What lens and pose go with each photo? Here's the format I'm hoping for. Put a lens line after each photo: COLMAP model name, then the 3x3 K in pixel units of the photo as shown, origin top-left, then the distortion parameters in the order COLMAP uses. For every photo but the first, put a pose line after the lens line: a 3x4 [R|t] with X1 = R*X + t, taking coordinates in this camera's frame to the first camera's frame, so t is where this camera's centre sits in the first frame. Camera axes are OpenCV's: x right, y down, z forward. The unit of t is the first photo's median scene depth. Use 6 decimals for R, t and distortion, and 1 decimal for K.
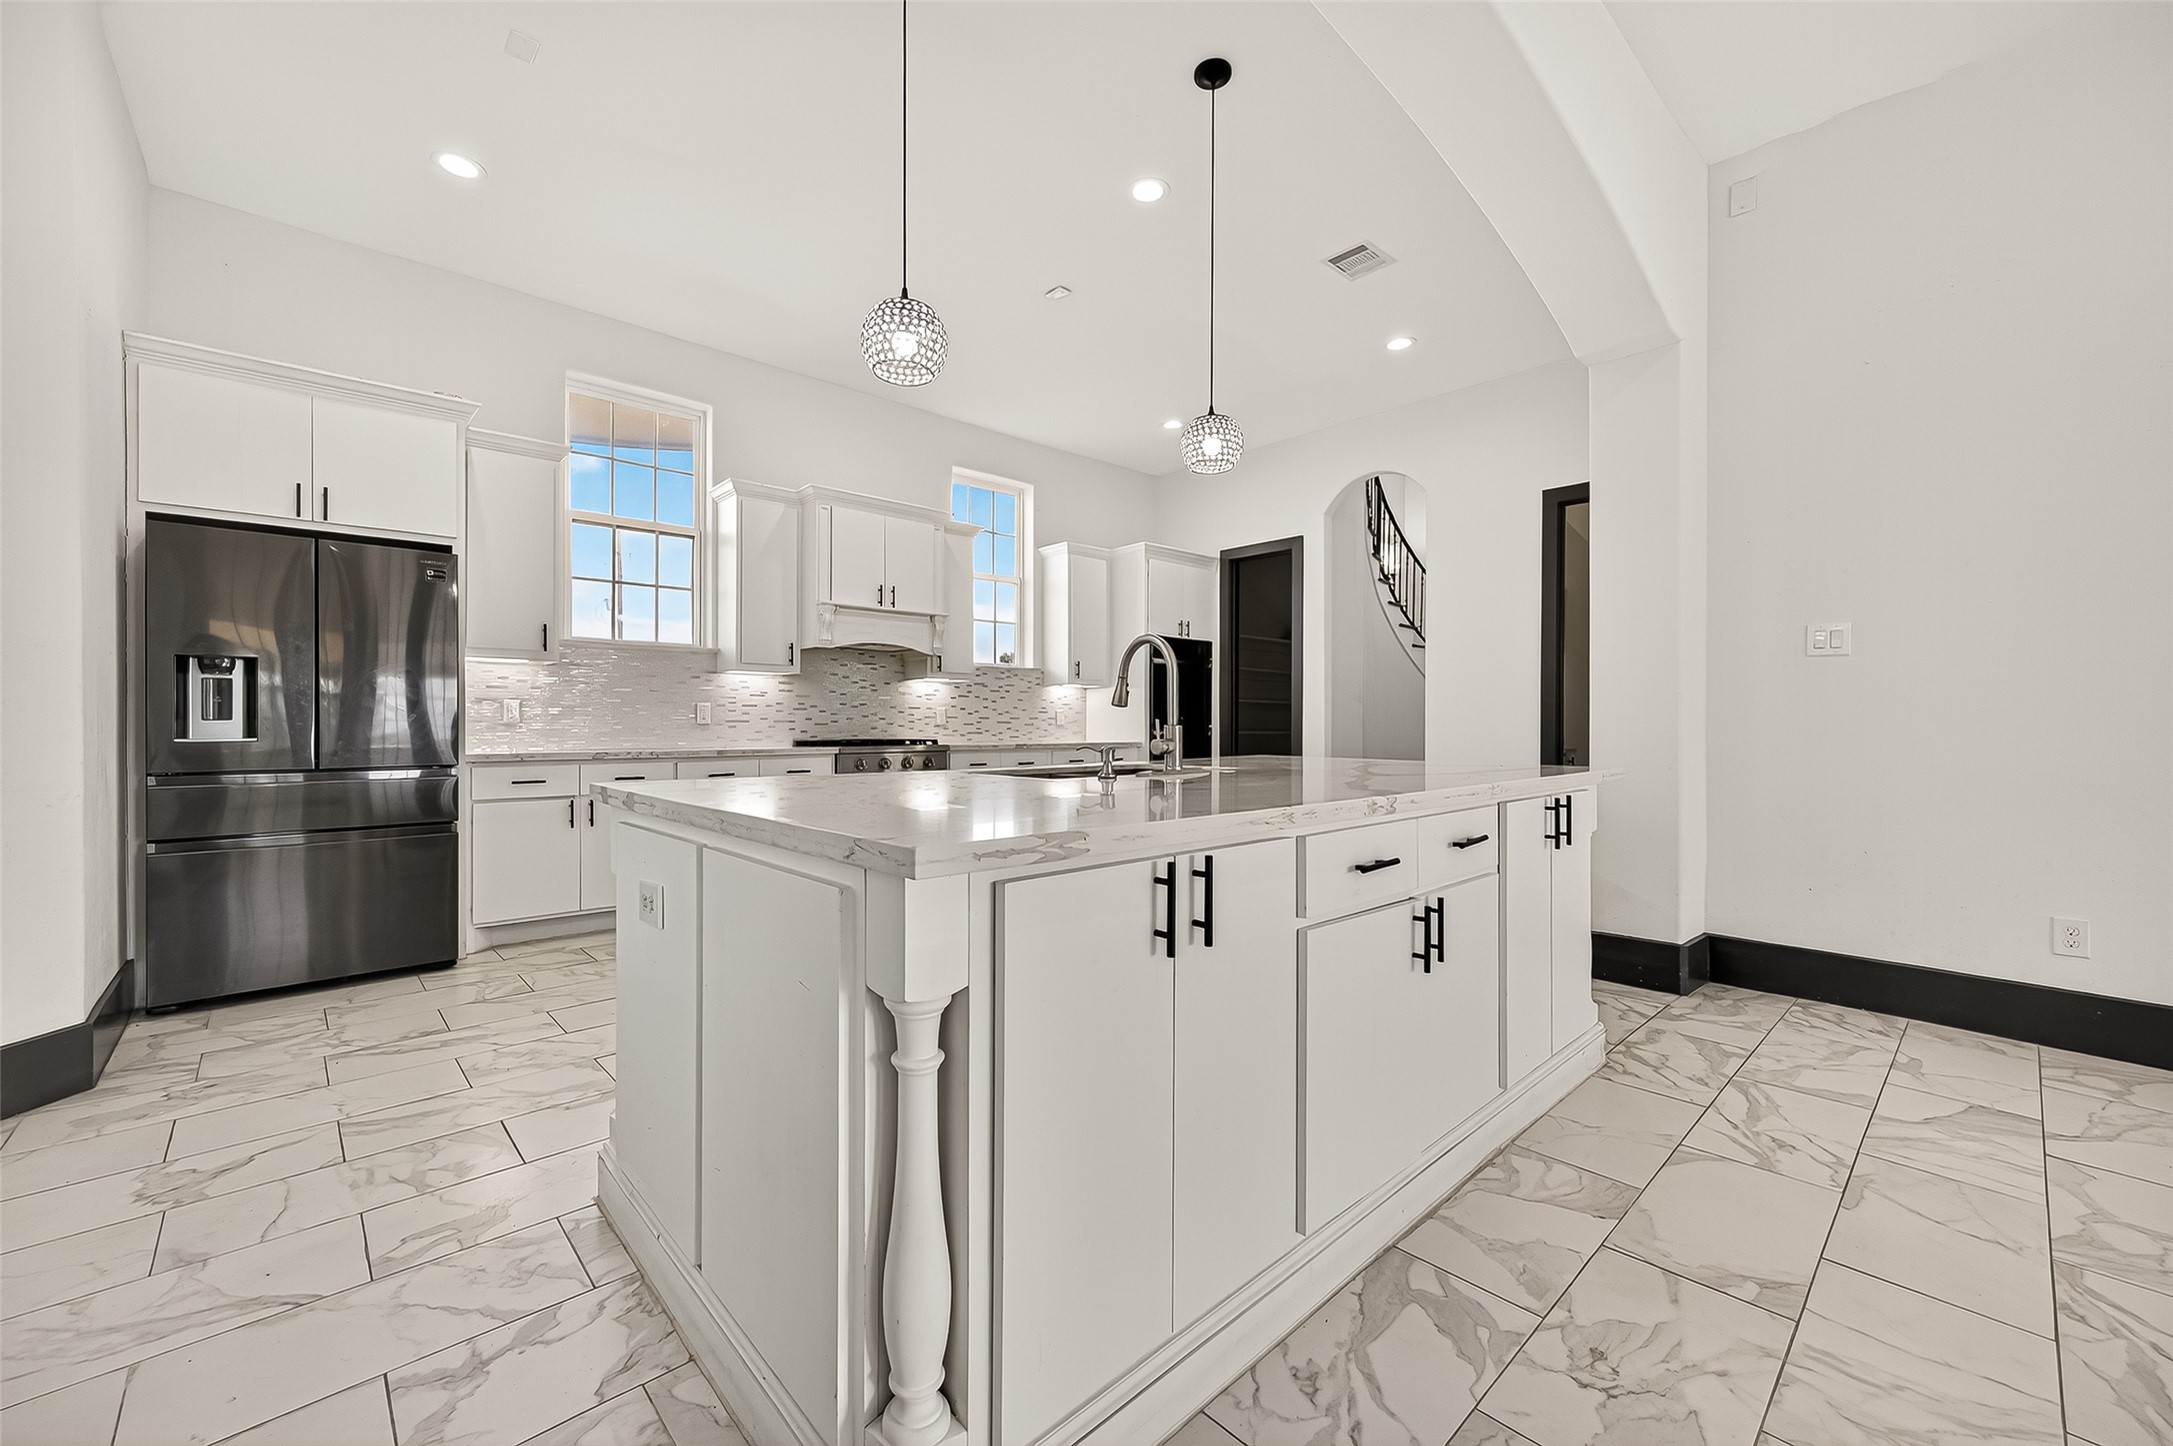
lens RADIAL K [[855.9, 0, 1091.4], [0, 855.9, 727.4], [0, 0, 1]] dist [0.007166, -0.000048]
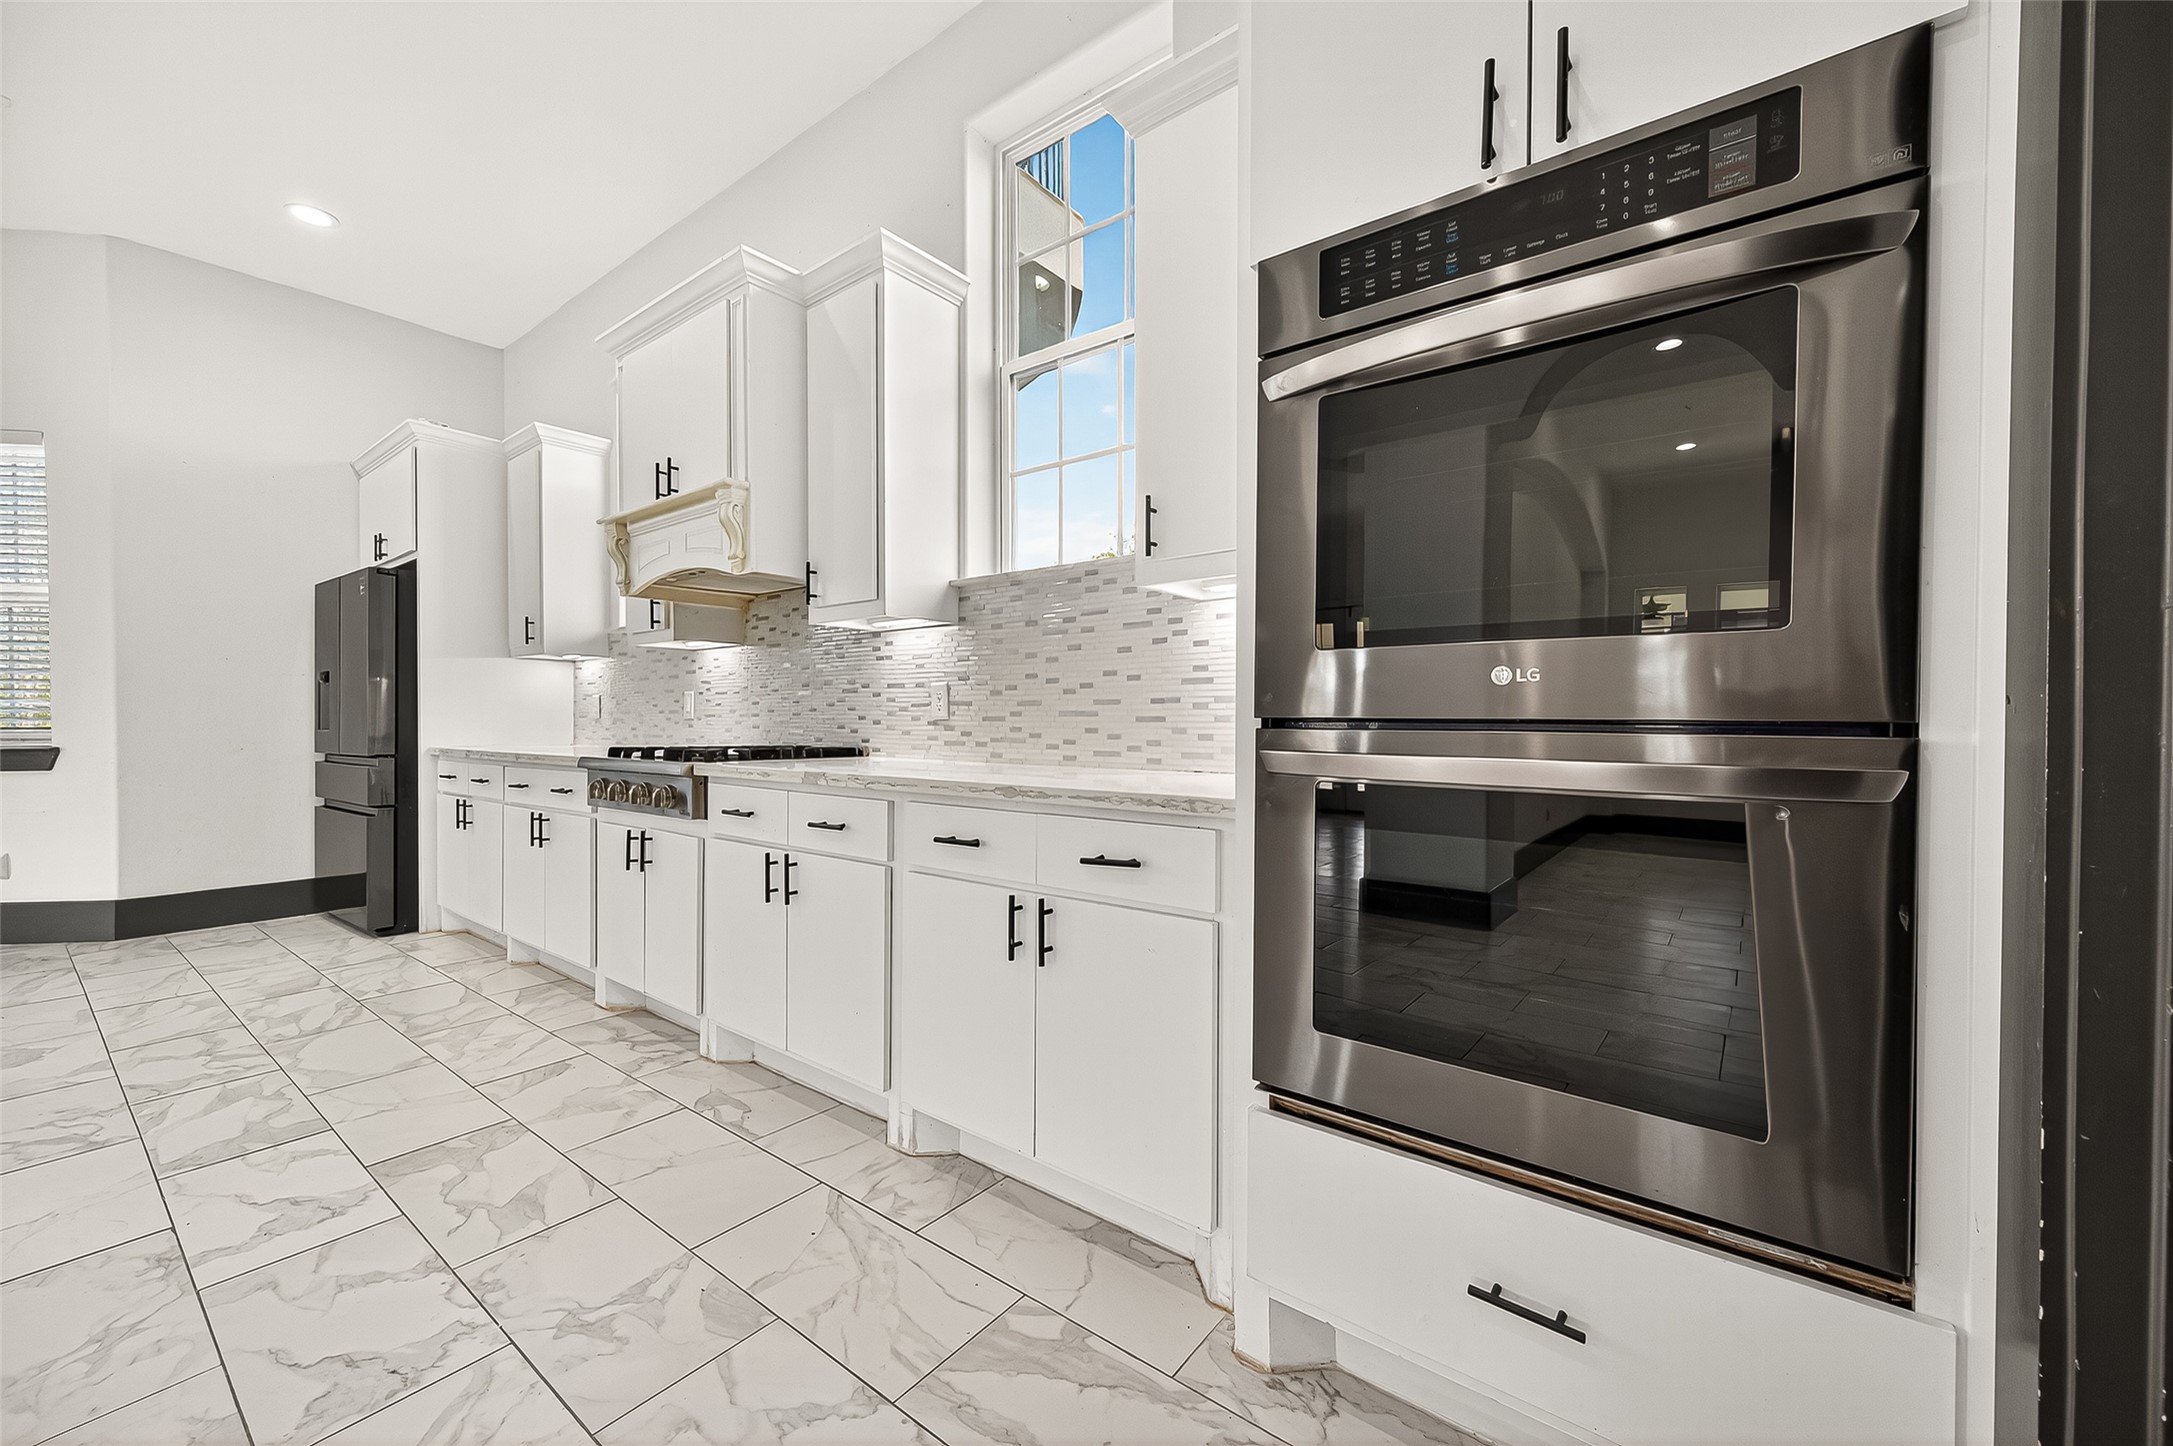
lens RADIAL K [[855.9, 0, 1091.4], [0, 855.9, 727.4], [0, 0, 1]] dist [0.007166, -0.000048]
pose [[0.150225, -0.002759, -0.988648, 0.284692], [-0.010820, 0.999932, -0.004434, 0.001984], [0.988593, 0.011363, 0.150185, 1.005054]]
